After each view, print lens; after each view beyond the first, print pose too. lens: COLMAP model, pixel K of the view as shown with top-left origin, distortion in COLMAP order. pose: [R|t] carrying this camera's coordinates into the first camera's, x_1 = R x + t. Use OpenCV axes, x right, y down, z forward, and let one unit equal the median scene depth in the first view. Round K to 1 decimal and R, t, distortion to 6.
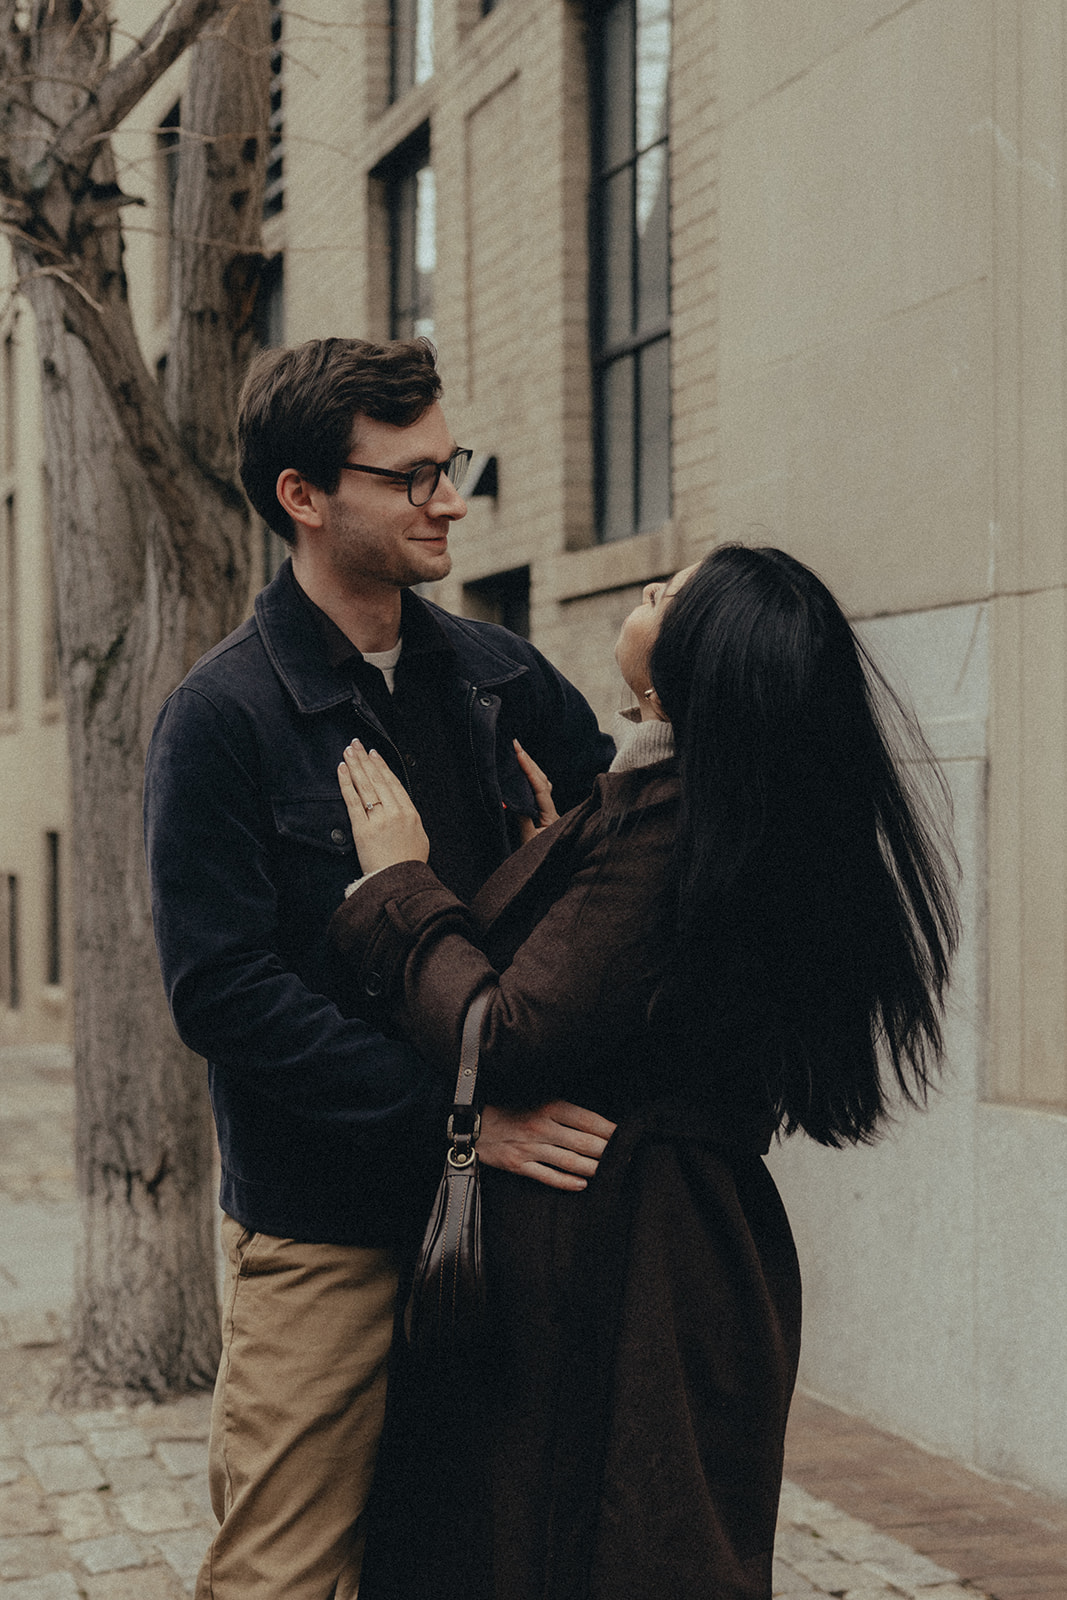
lens RADIAL K [[3504.3, 0, 533.5], [0, 3504.3, 800.0], [0, 0, 1]] dist [0.022356, 0.148082]
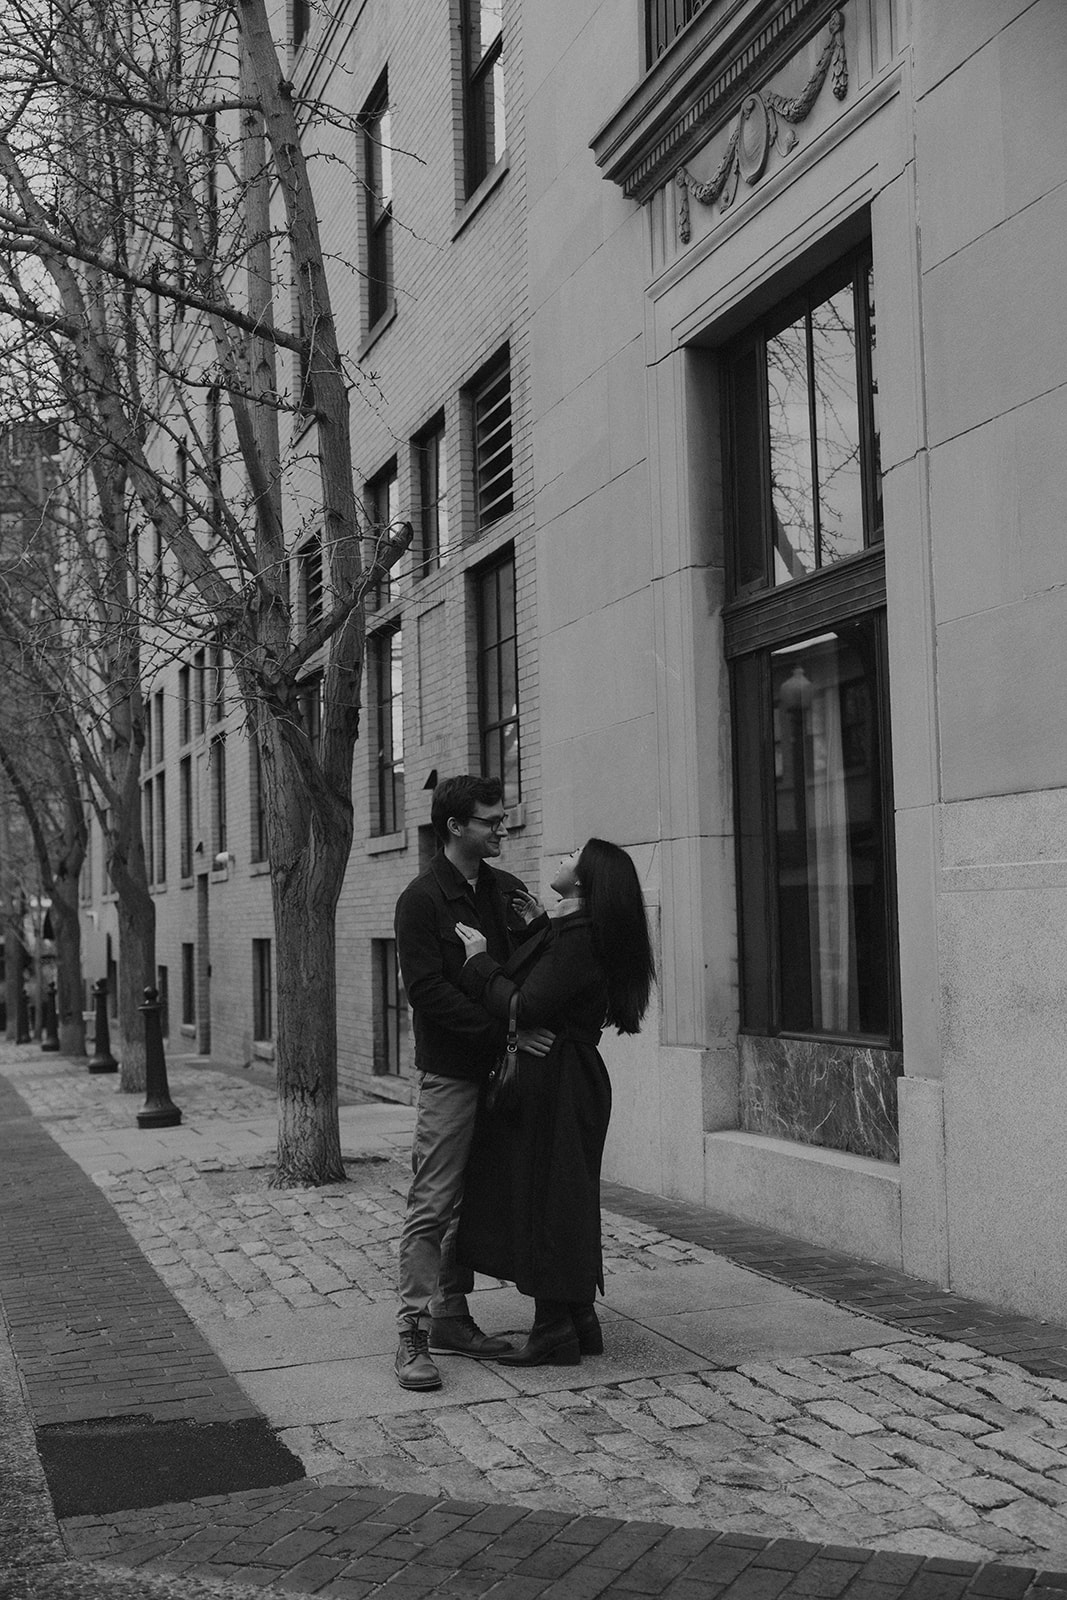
lens RADIAL K [[1898.8, 0, 533.5], [0, 1898.8, 800.0], [0, 0, 1]] dist [0.007934, -0.002168]
pose [[0.997634, -0.018416, 0.066238, -0.043548], [0.022548, 0.997810, -0.062191, -0.004227], [-0.064948, 0.063538, 0.995864, -0.310062]]
